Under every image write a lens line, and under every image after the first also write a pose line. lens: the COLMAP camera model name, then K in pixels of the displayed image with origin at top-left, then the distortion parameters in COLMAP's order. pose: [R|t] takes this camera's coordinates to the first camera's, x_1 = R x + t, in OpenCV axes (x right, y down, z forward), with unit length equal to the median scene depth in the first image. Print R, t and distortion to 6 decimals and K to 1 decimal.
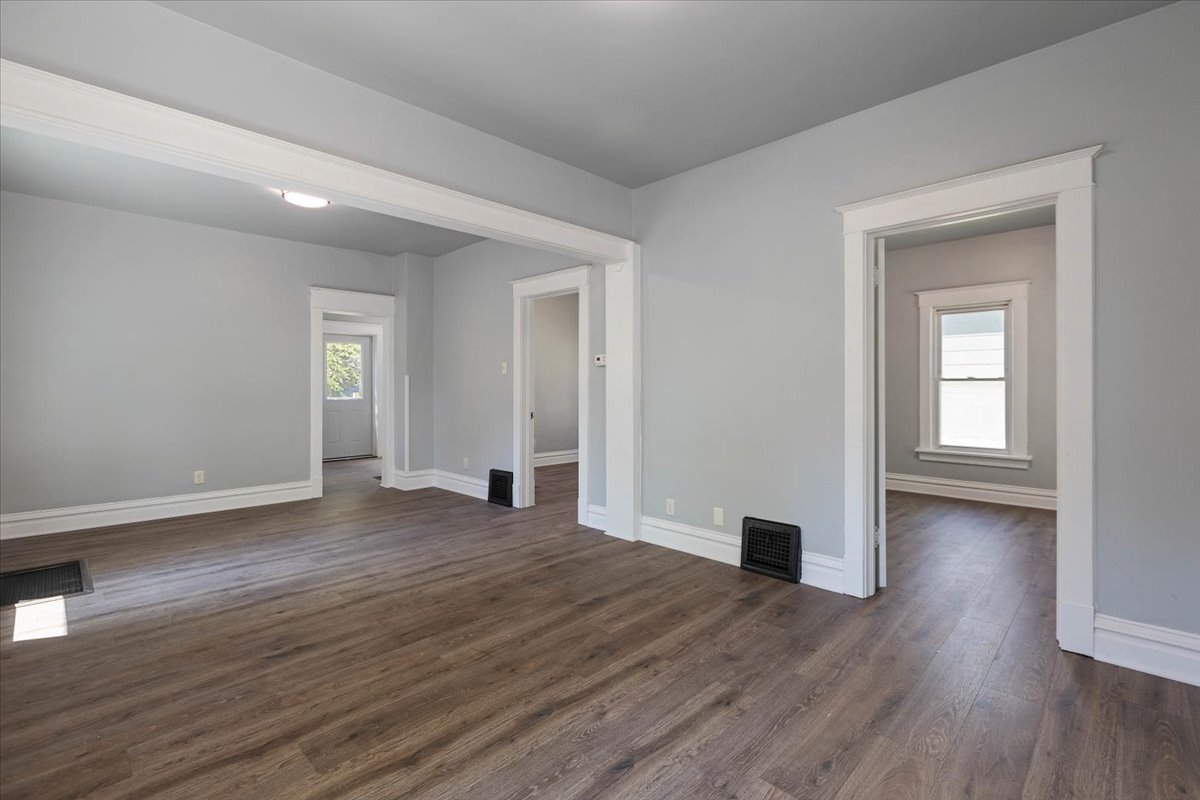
lens RADIAL K [[534.9, 0, 604.8], [0, 534.9, 391.3], [0, 0, 1]] dist [0.000833, -0.000350]
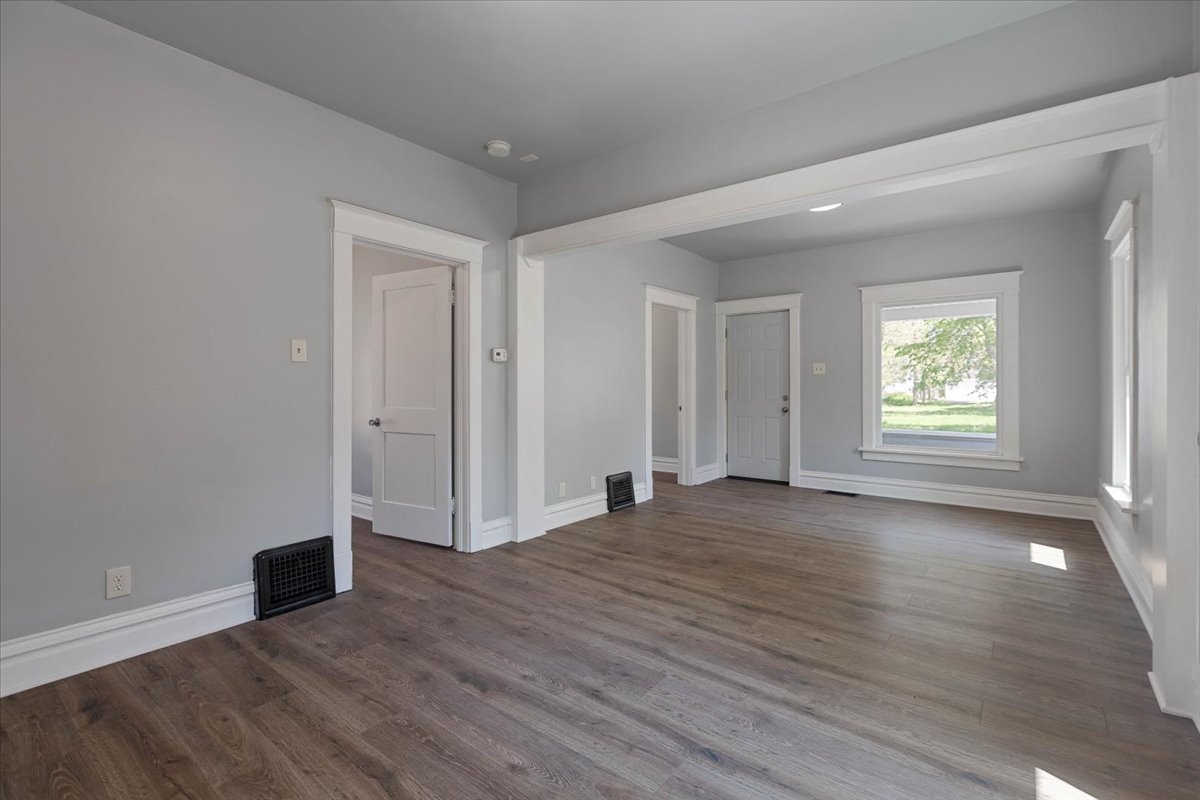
lens RADIAL K [[539.9, 0, 606.6], [0, 539.9, 394.0], [0, 0, 1]] dist [-0.001263, -0.000646]
pose [[-0.115760, -0.011789, 0.993207, -1.242058], [0.009701, 0.999868, 0.012999, -0.005620], [-0.993230, 0.011140, -0.115631, 1.242705]]
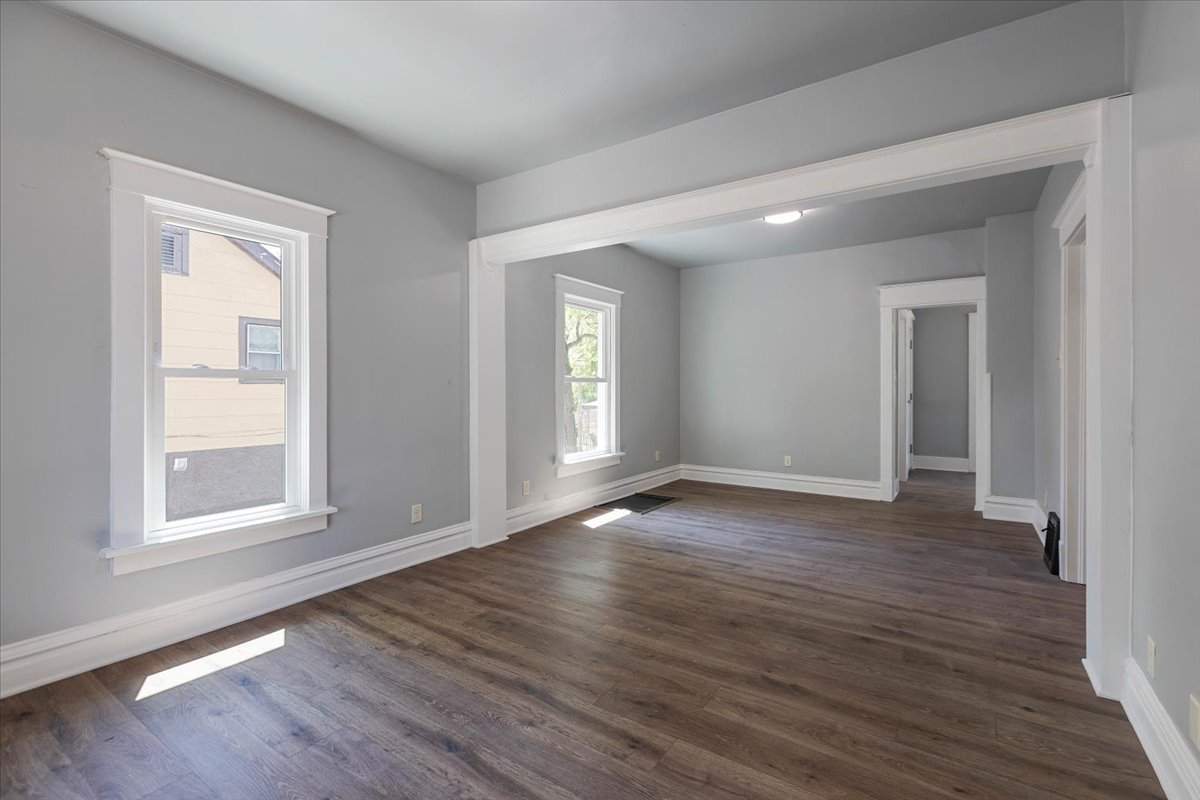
lens RADIAL K [[534.9, 0, 604.8], [0, 534.9, 391.3], [0, 0, 1]] dist [0.000833, -0.000350]
pose [[0.182063, 0.007590, -0.983258, 0.571834], [-0.008916, 0.999942, 0.006068, -0.005269], [0.983246, 0.007662, 0.182120, 0.559064]]
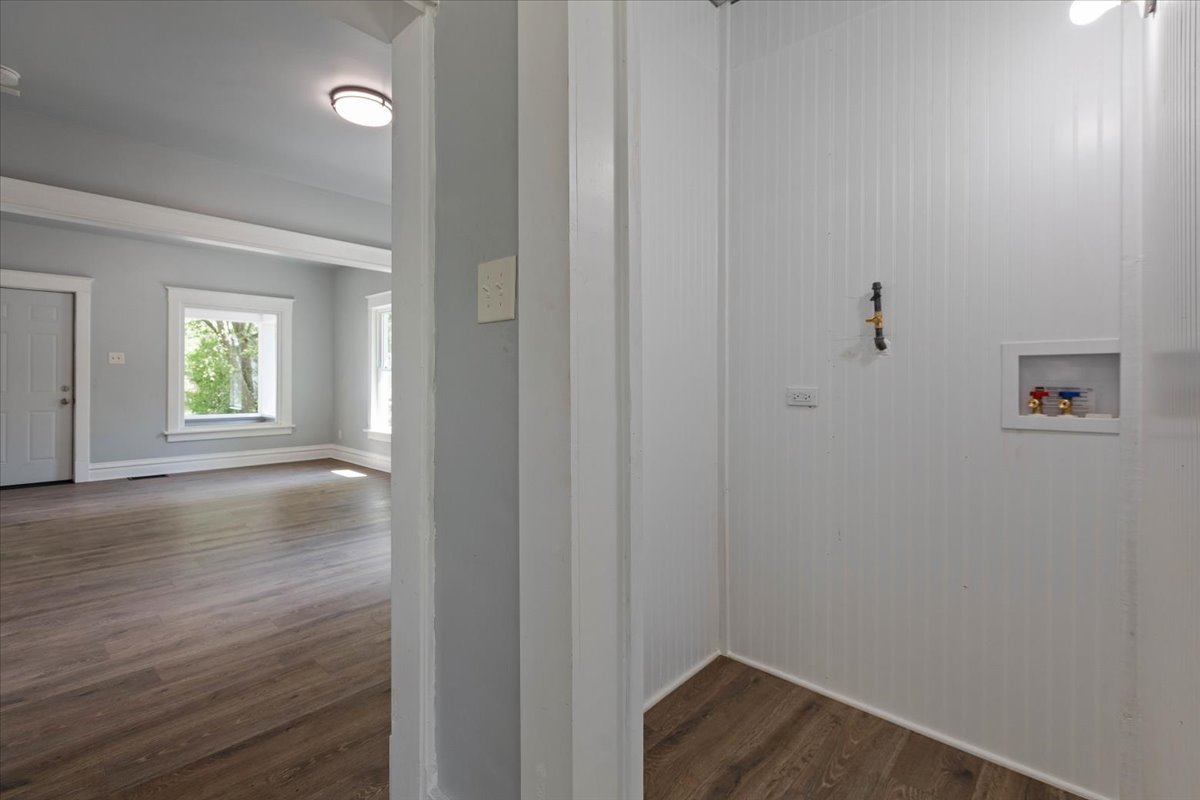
lens RADIAL K [[534.9, 0, 604.8], [0, 534.9, 391.3], [0, 0, 1]] dist [0.000833, -0.000350]
pose [[-0.999288, 0.000163, -0.037726, -1.090658], [-0.000970, 0.999548, 0.030032, -0.003955], [0.037714, 0.030047, -0.998837, 2.195313]]
